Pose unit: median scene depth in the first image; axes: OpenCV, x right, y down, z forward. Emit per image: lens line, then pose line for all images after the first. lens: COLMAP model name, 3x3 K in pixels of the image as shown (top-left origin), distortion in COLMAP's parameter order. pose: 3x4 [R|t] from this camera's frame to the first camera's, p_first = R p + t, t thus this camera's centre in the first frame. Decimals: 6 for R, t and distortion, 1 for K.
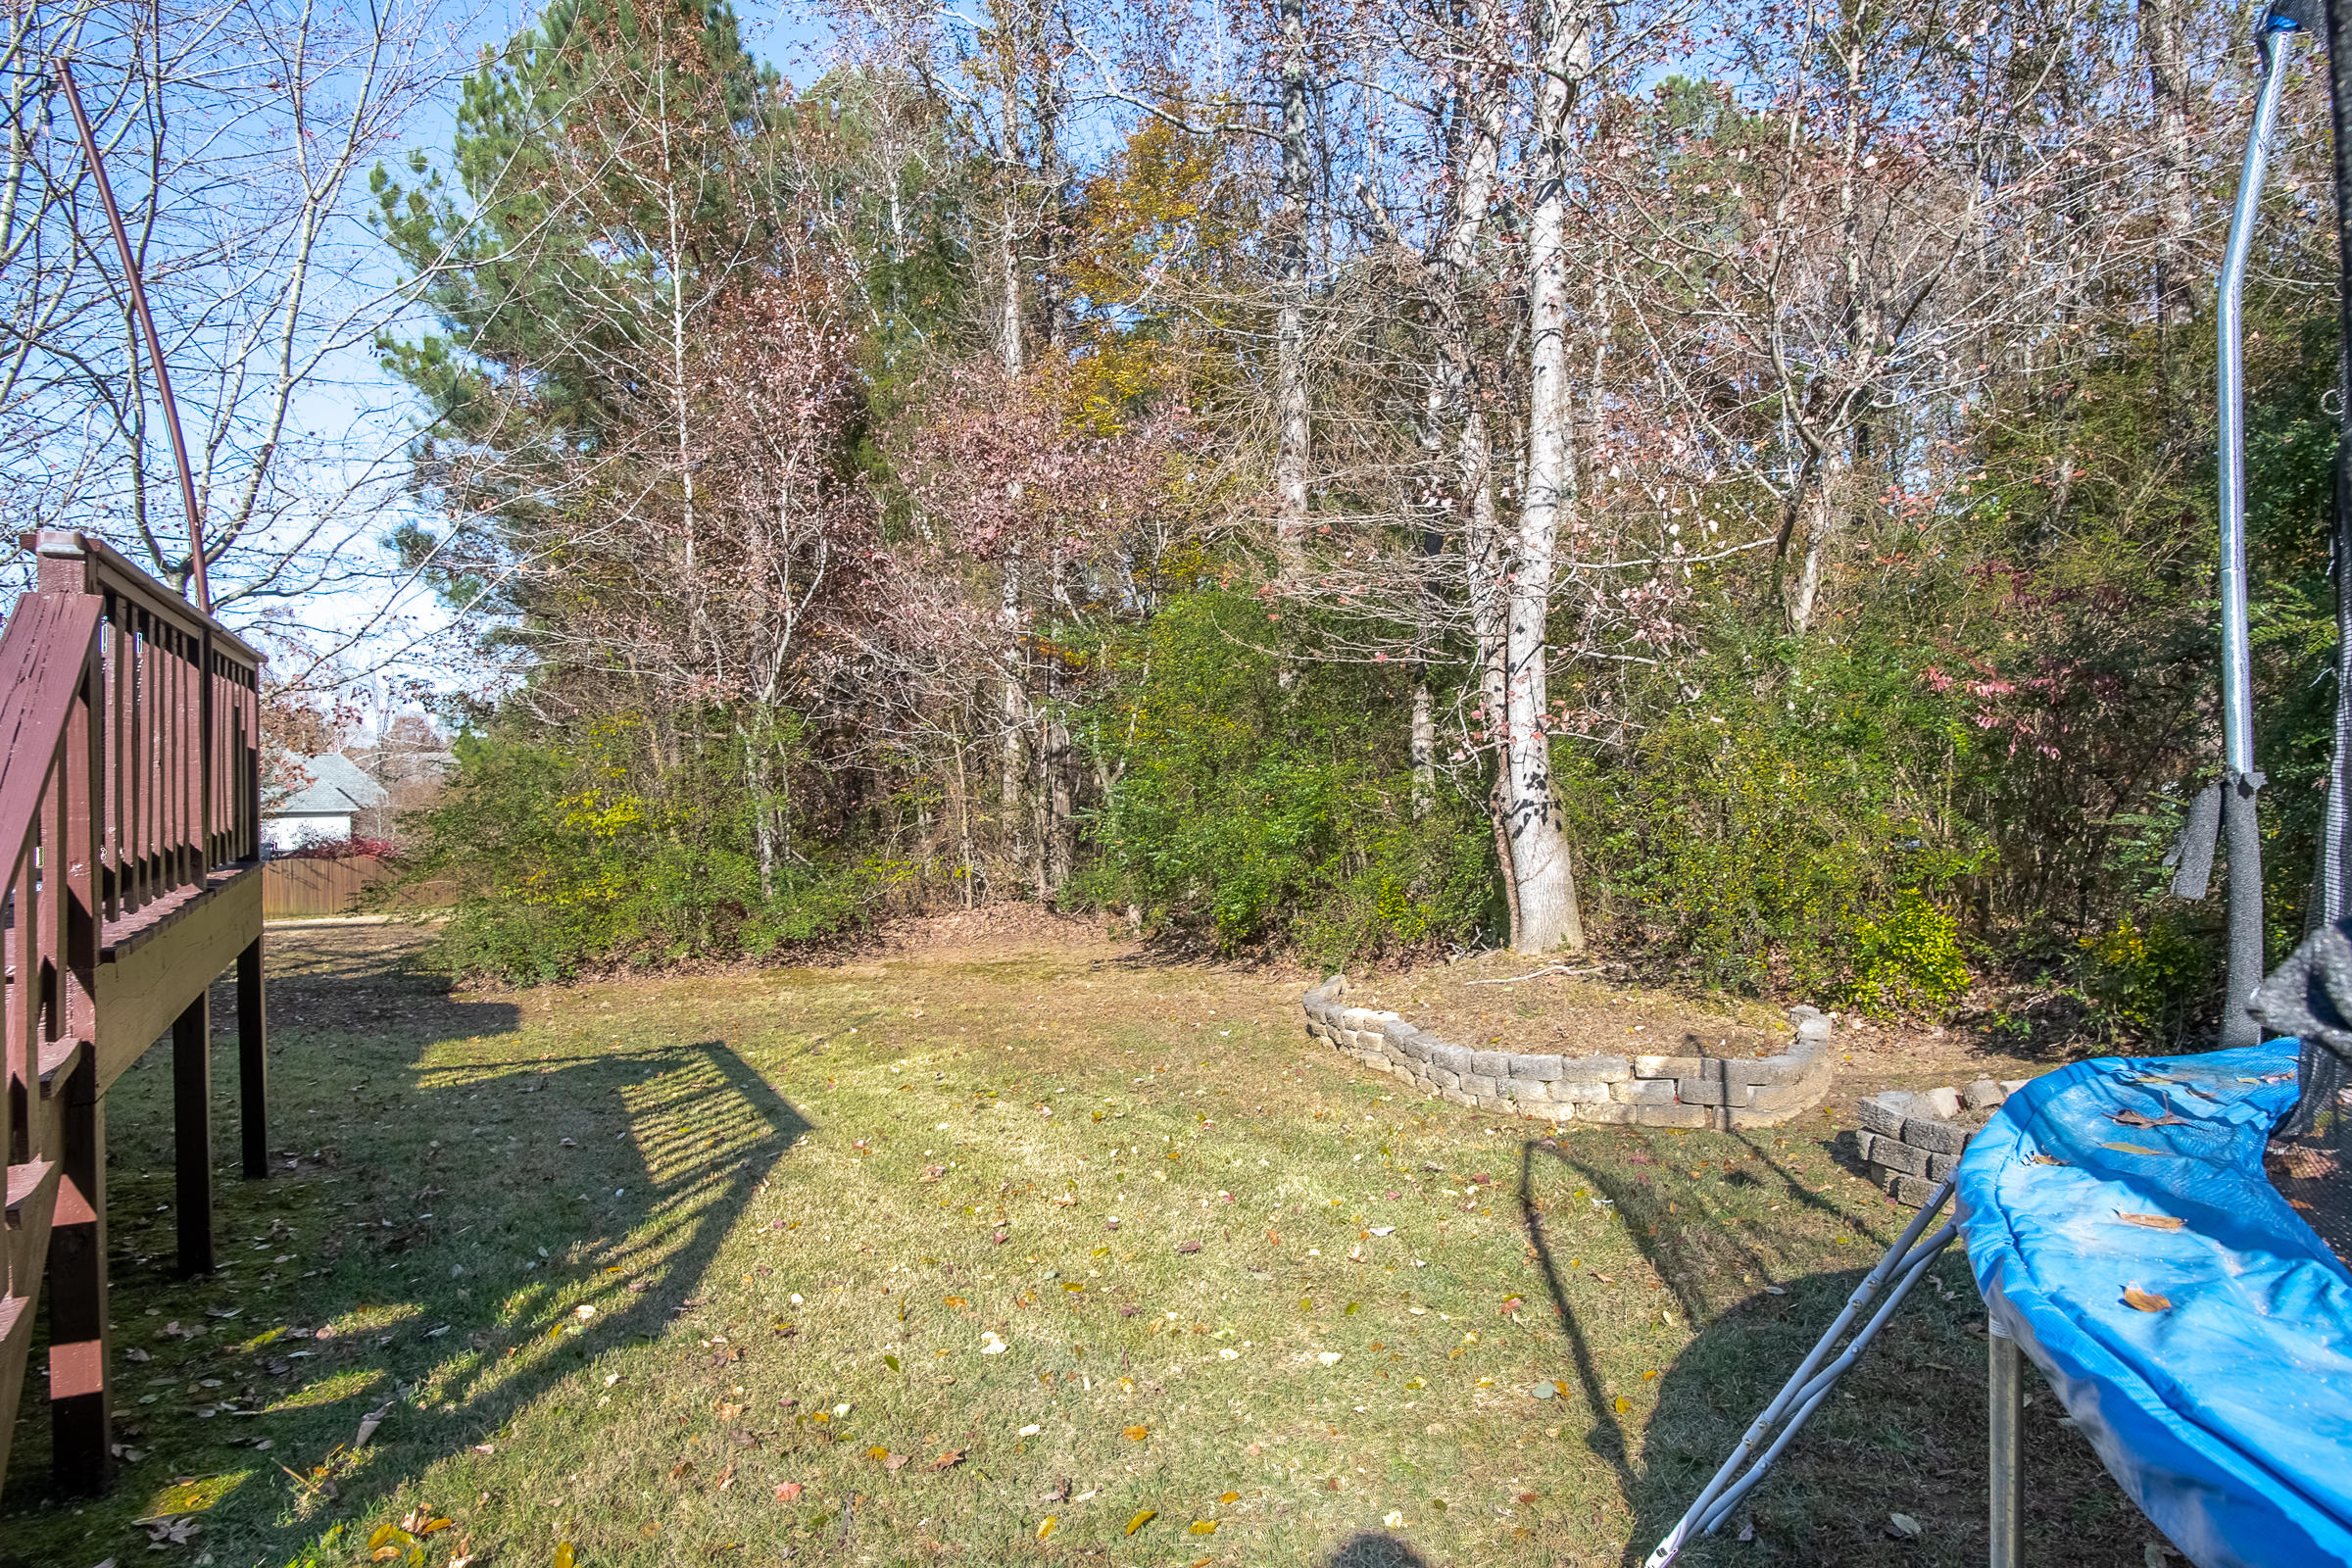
lens RADIAL K [[1361.8, 0, 1185.8], [0, 1361.8, 798.2], [0, 0, 1]] dist [-0.029734, 0.010443]
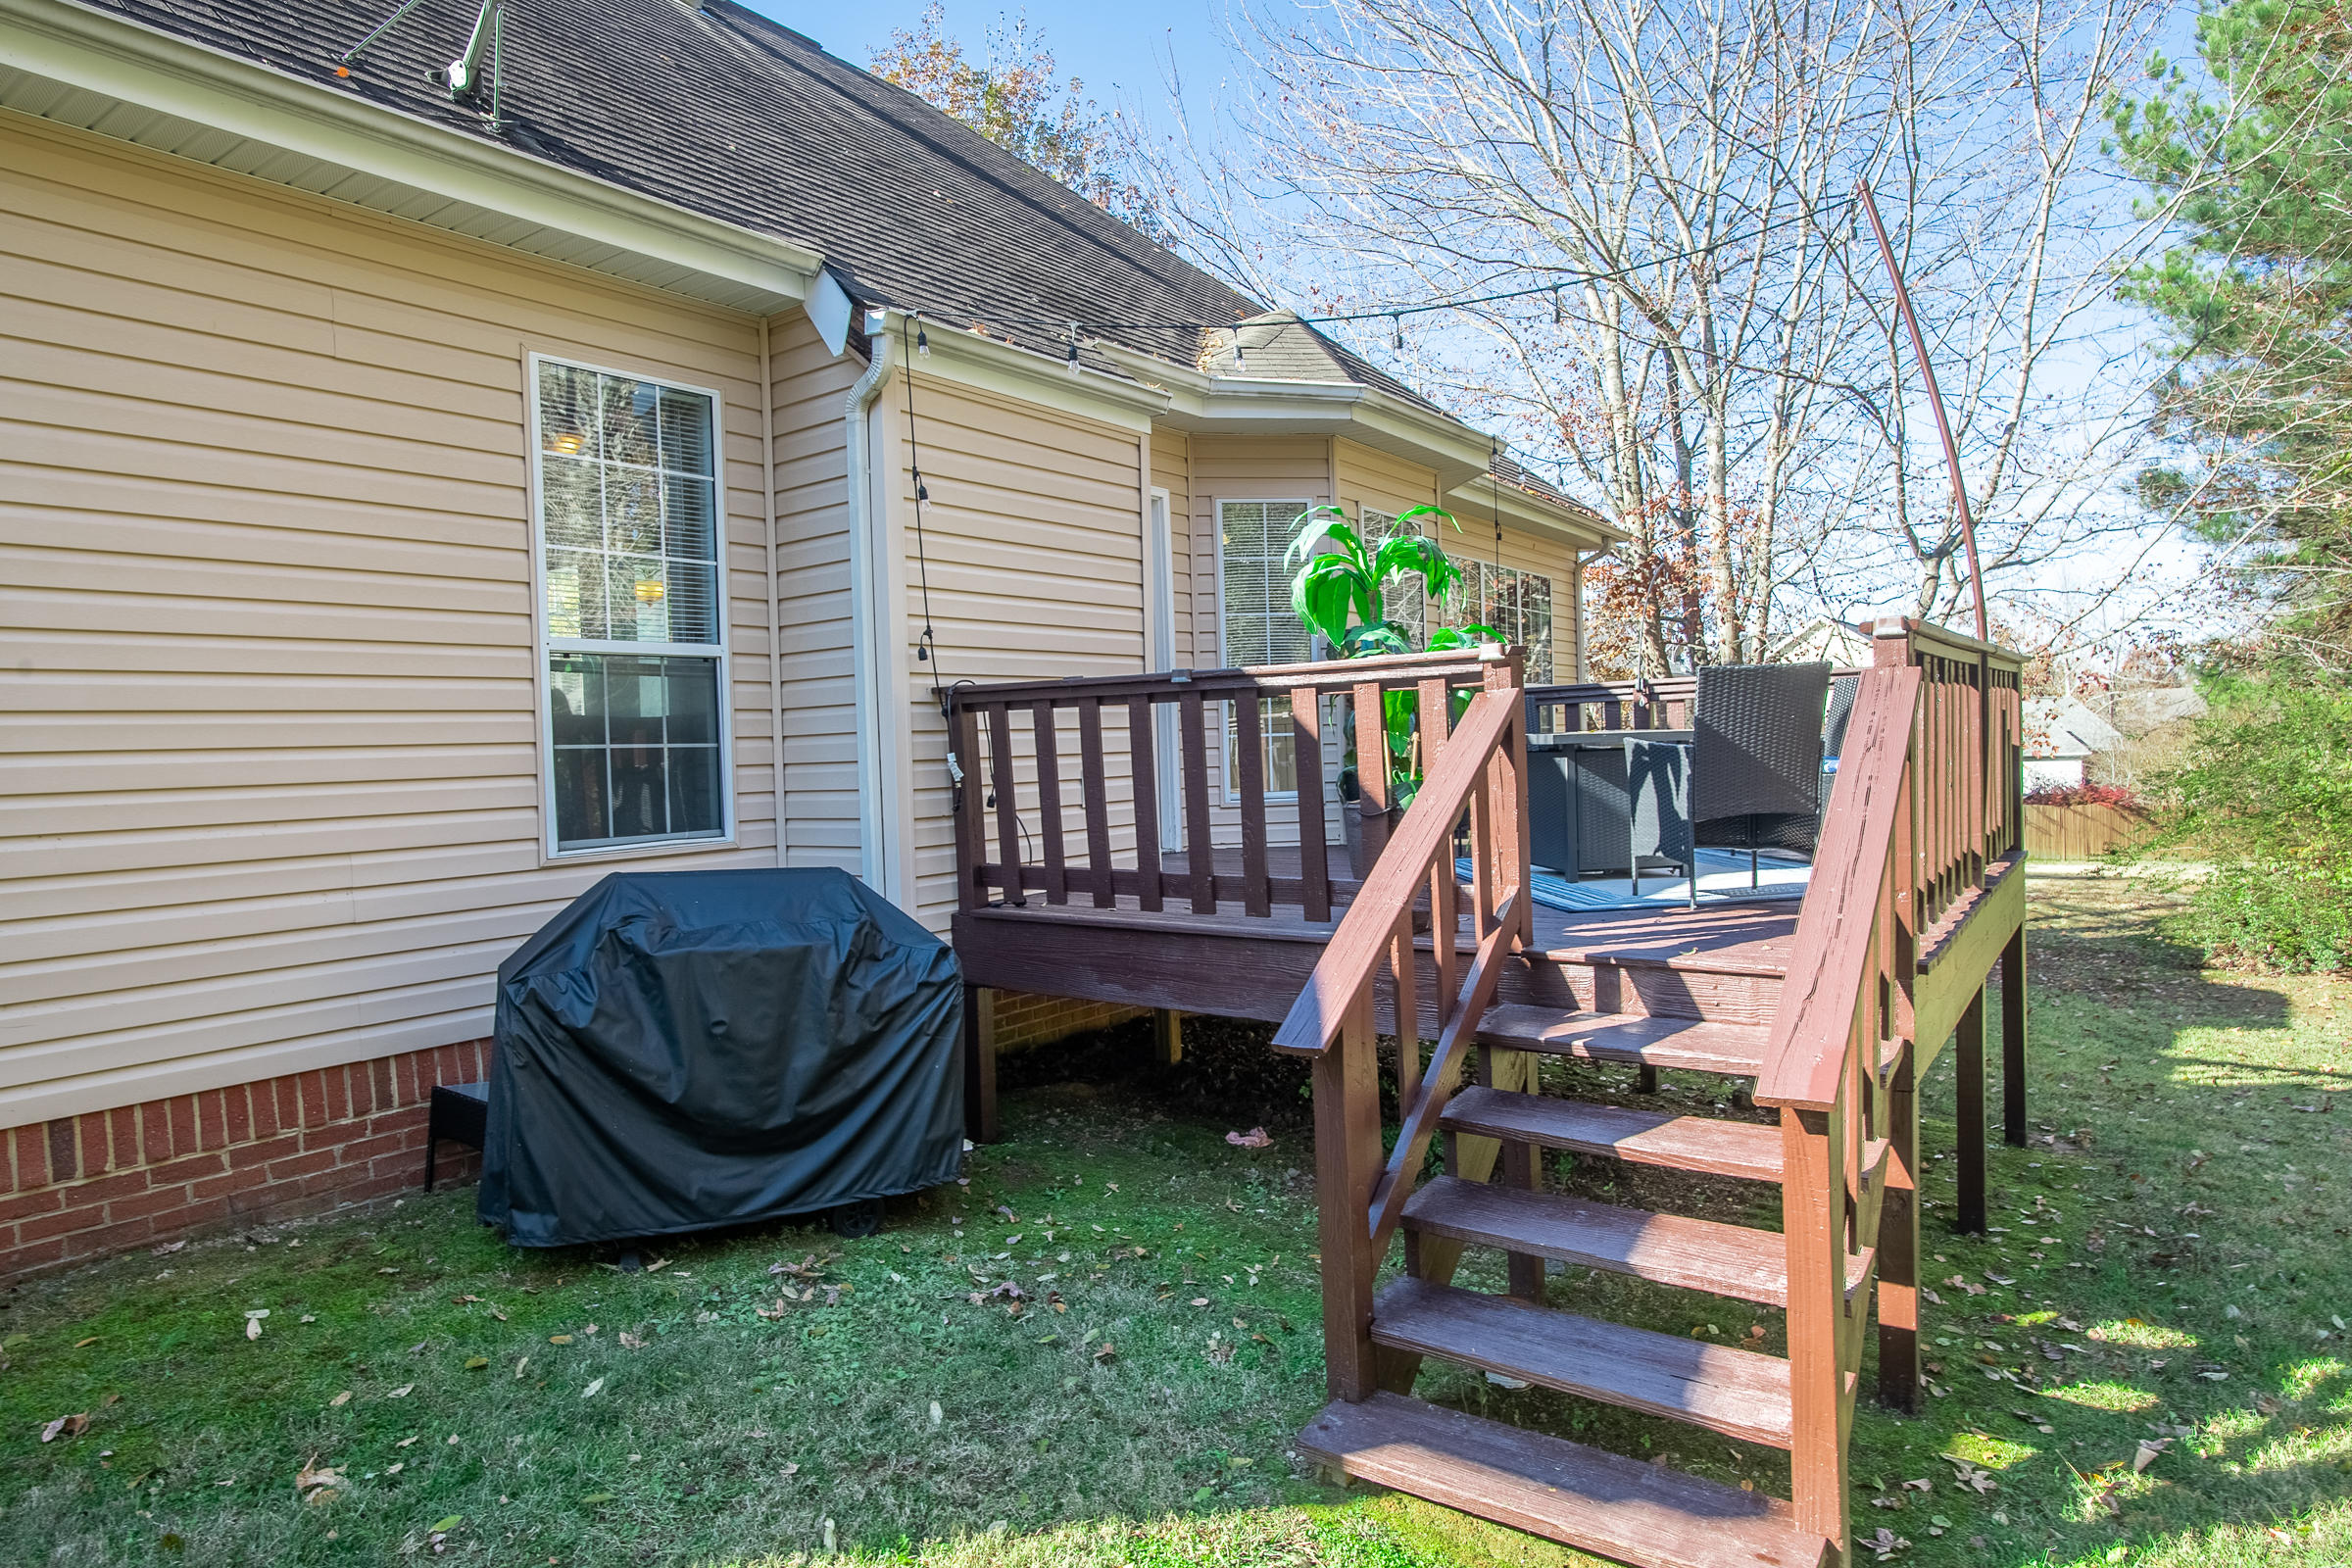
lens RADIAL K [[1361.8, 0, 1189.2], [0, 1361.8, 789.8], [0, 0, 1]] dist [-0.029734, 0.010443]
pose [[0.418727, 0.018792, -0.907918, 0.000661], [0.016690, 0.999458, 0.028384, -0.025636], [0.907959, -0.027038, 0.418186, -0.024222]]
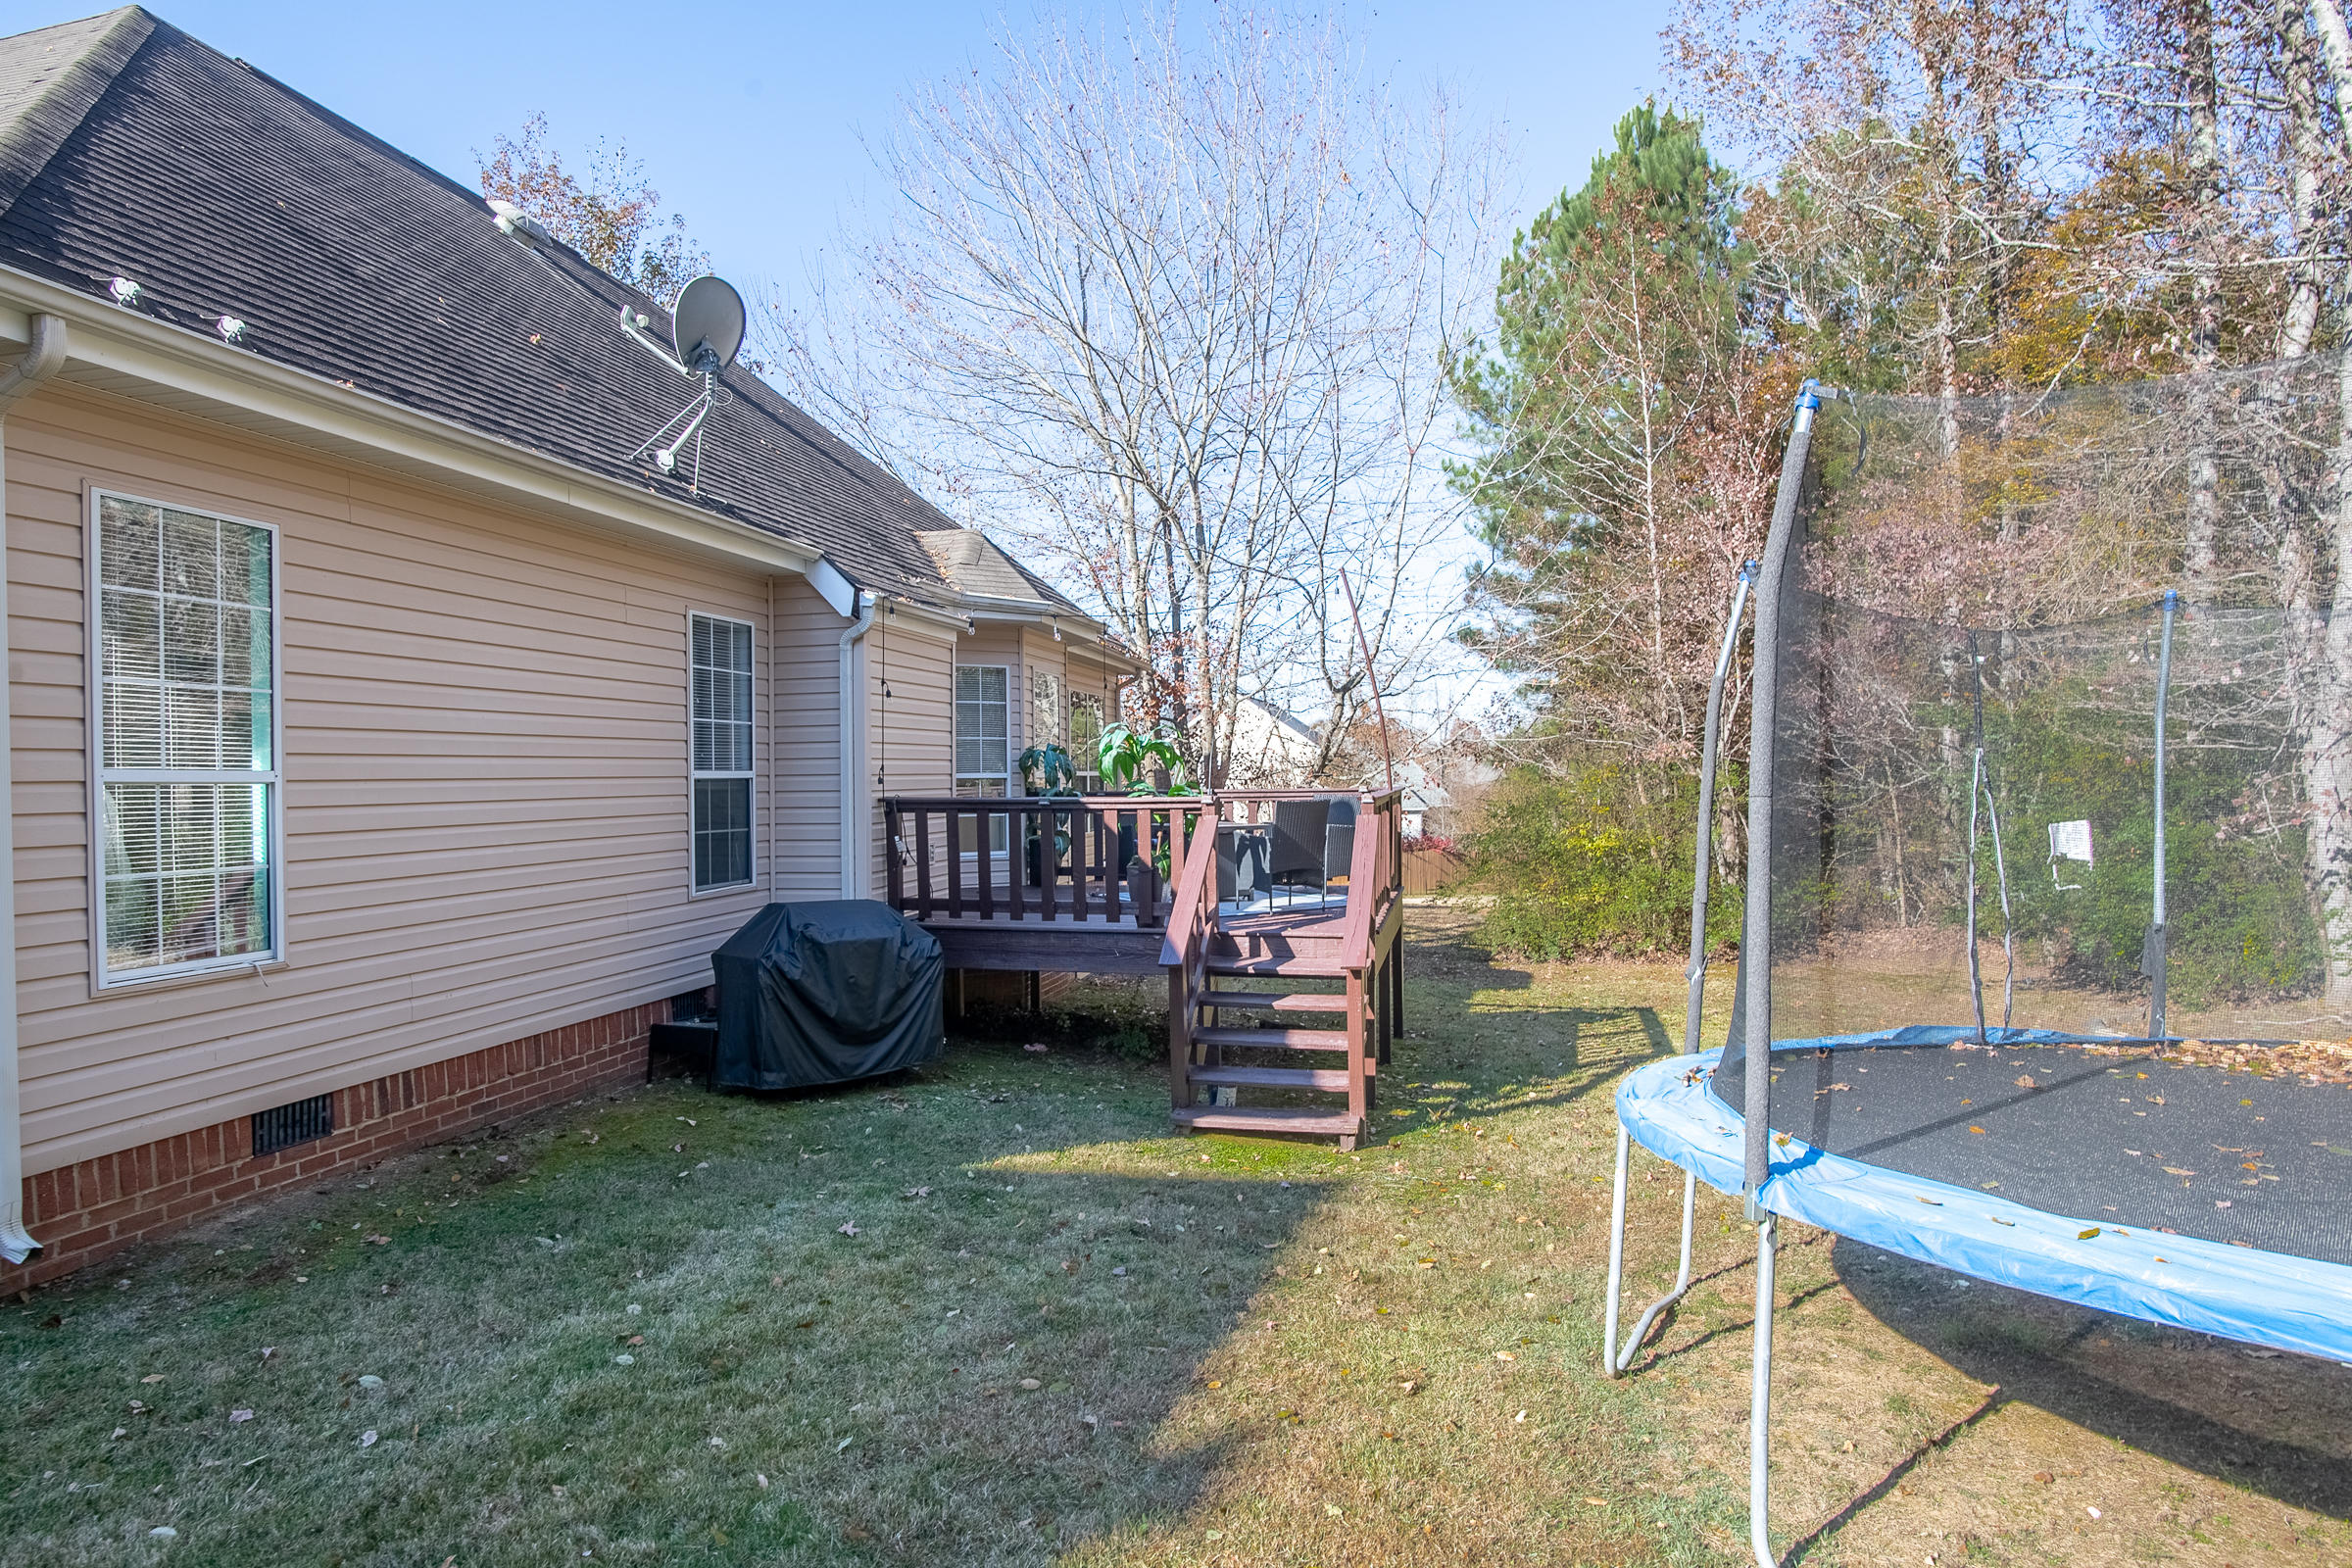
lens RADIAL K [[1361.8, 0, 1171.1], [0, 1361.8, 789.8], [0, 0, 1]] dist [-0.029734, 0.010443]
pose [[0.742108, 0.004195, -0.670267, 0.276318], [-0.004456, 0.999989, 0.001324, -0.062693], [0.670265, 0.002005, 0.742119, -0.485191]]
